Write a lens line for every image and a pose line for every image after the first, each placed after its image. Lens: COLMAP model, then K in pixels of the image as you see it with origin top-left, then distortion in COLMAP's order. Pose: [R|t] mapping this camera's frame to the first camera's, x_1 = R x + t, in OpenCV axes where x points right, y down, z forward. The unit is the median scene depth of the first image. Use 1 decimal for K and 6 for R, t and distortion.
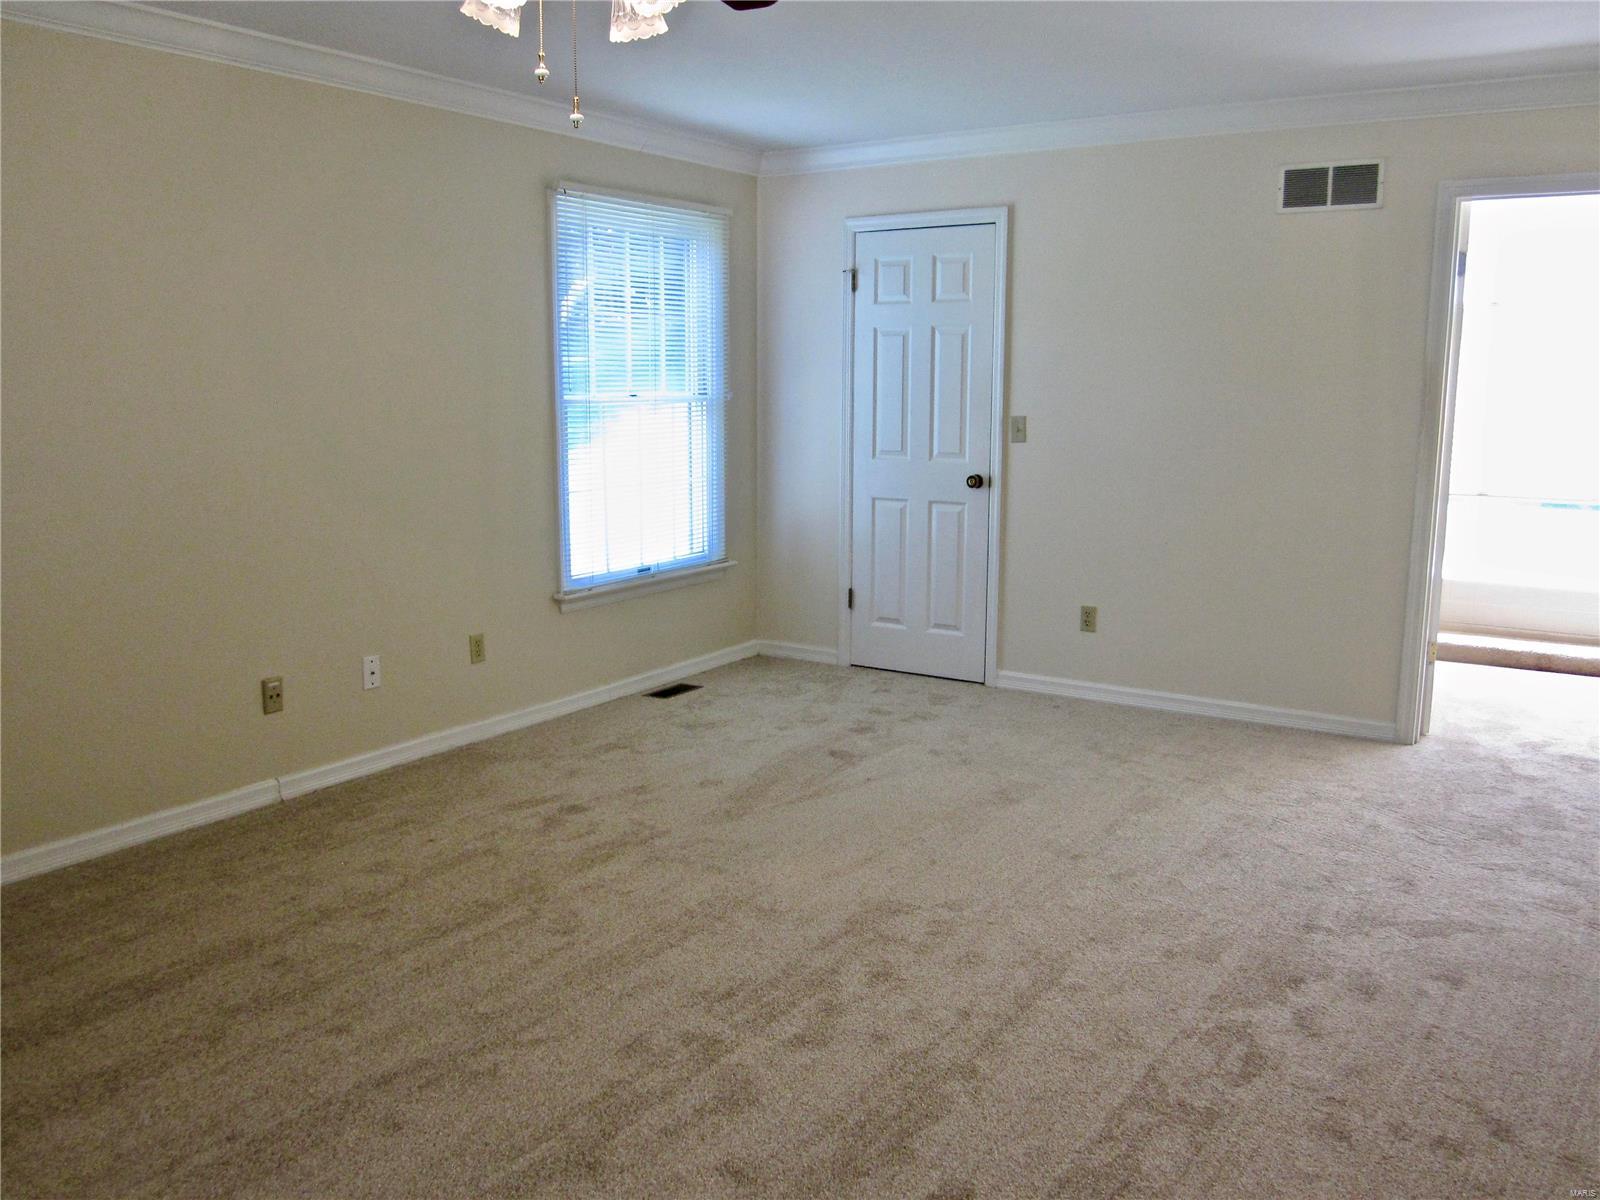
lens RADIAL K [[1323.8, 0, 811.6], [0, 1323.8, 600.4], [0, 0, 1]] dist [-0.057411, 0.023578]
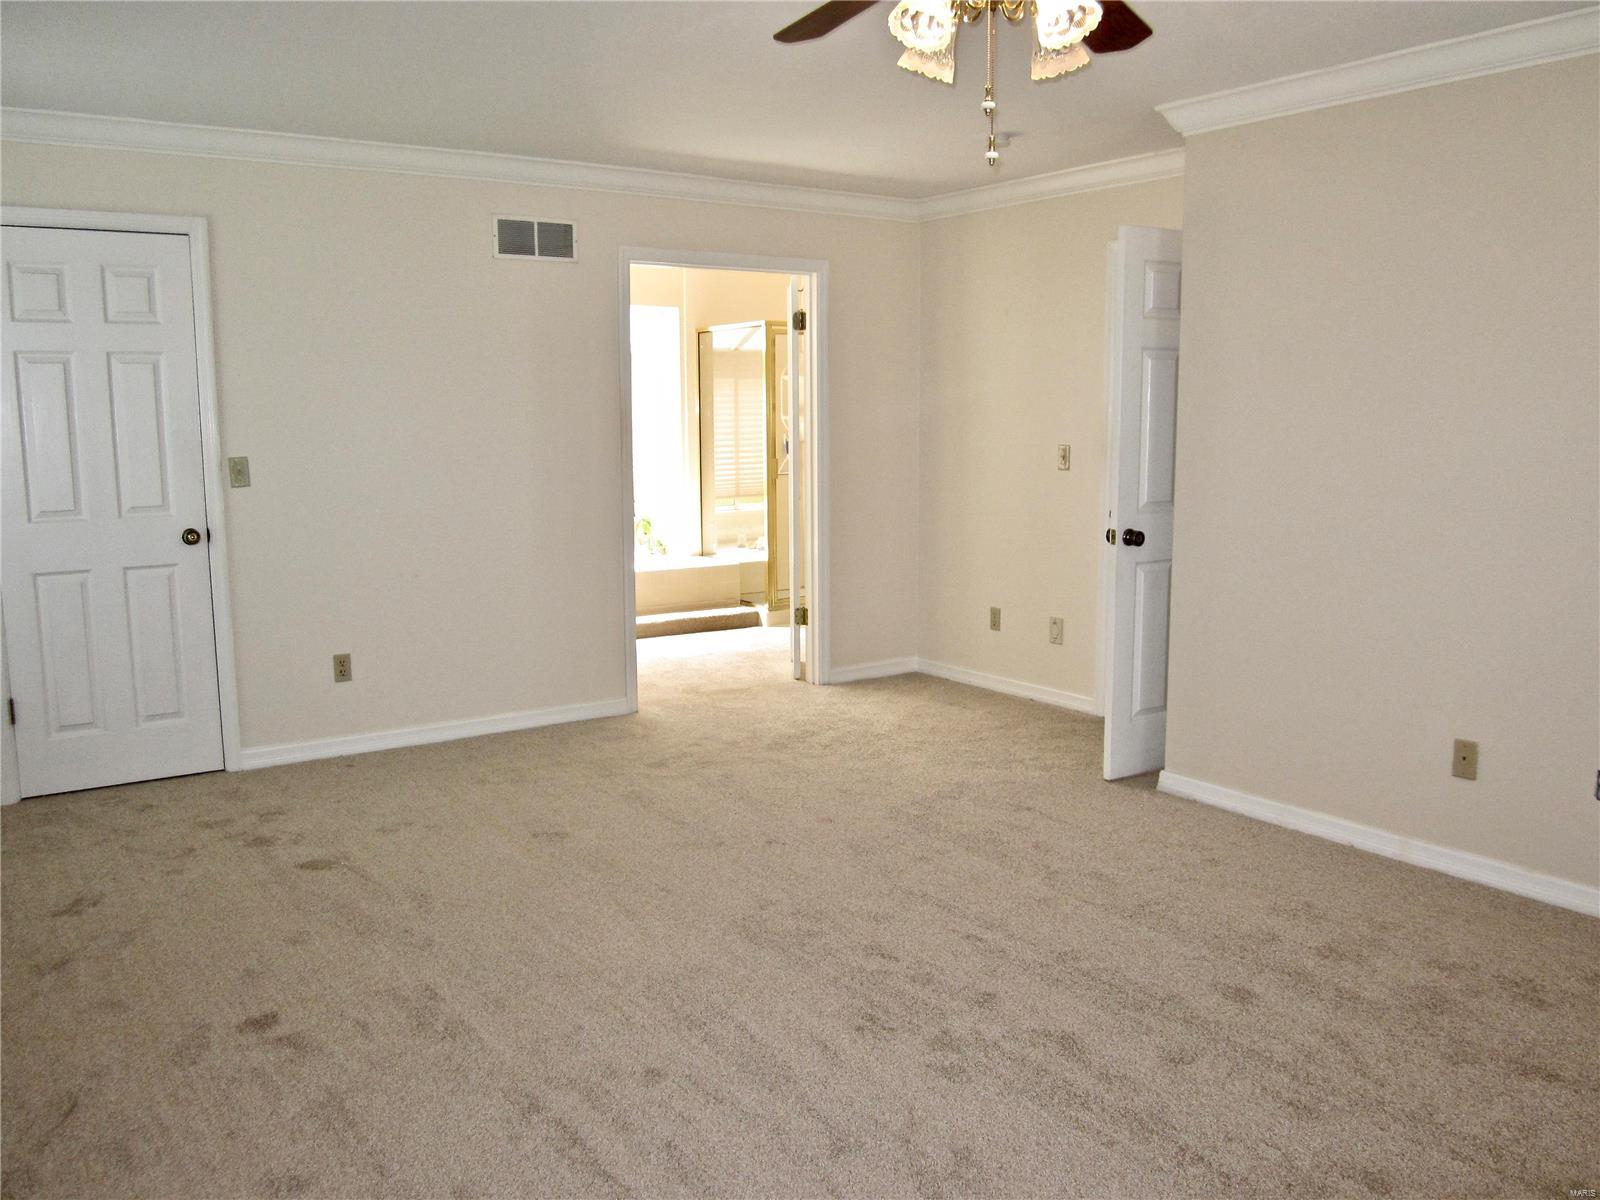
lens RADIAL K [[1323.8, 0, 810.9], [0, 1323.8, 599.5], [0, 0, 1]] dist [-0.057411, 0.023578]
pose [[0.381938, -0.137238, 0.913942, -0.583694], [0.160110, 0.983785, 0.080816, -0.064310], [-0.910213, 0.115465, 0.397718, 0.365284]]
